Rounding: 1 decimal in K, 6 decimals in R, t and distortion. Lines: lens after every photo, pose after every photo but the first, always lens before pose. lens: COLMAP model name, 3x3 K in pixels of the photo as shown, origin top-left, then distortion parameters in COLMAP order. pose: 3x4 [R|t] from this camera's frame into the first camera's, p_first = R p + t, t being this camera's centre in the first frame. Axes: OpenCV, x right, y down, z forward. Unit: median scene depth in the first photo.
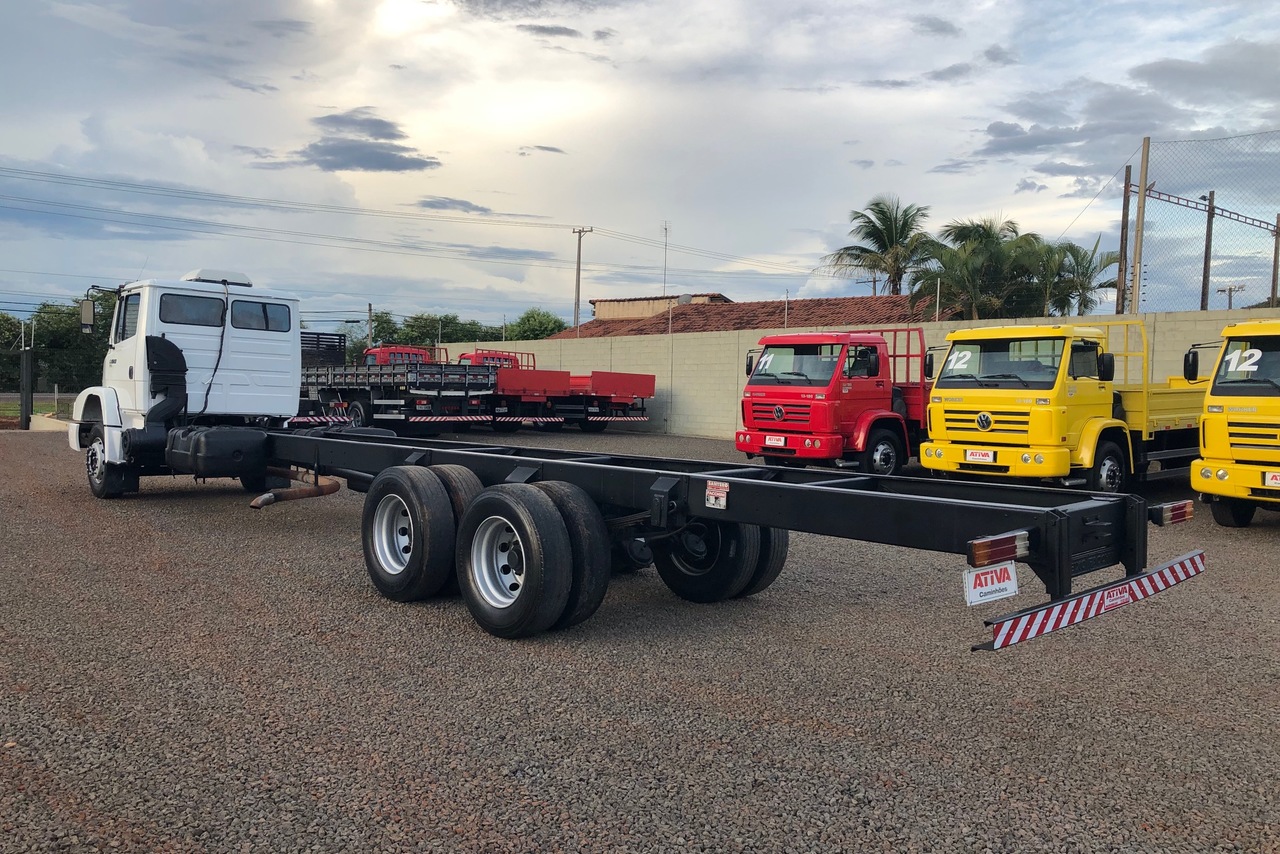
lens RADIAL K [[1029.1, 0, 646.1], [0, 1029.1, 428.1], [0, 0, 1]] dist [0.020378, -0.006636]
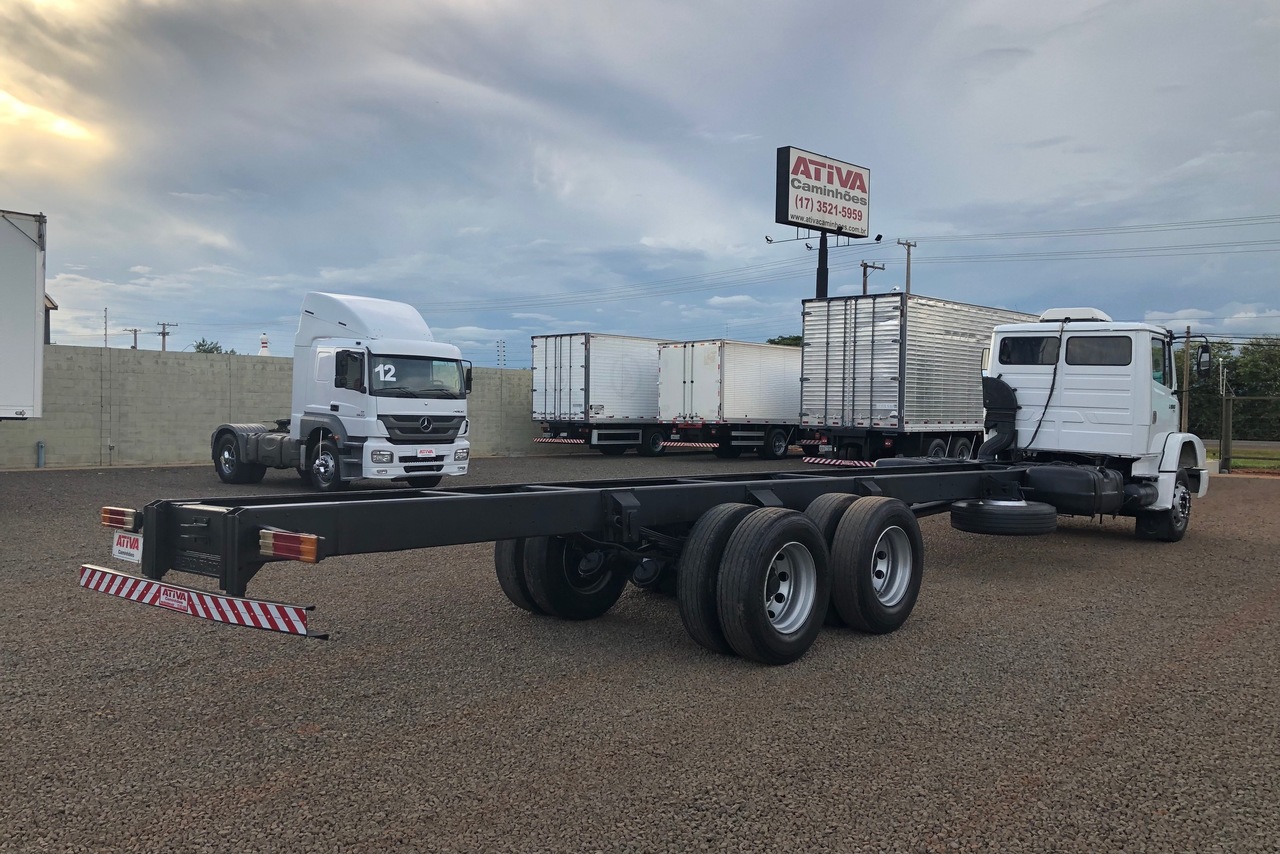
lens RADIAL K [[1043.9, 0, 640.0], [0, 1043.9, 427.0], [0, 0, 1]] dist [0.004888, 0.535976]
pose [[0.045243, 0.000235, -0.998976, 0.617848], [-0.055060, 0.998480, -0.002259, -0.012380], [0.997457, 0.055106, 0.045187, 0.562786]]
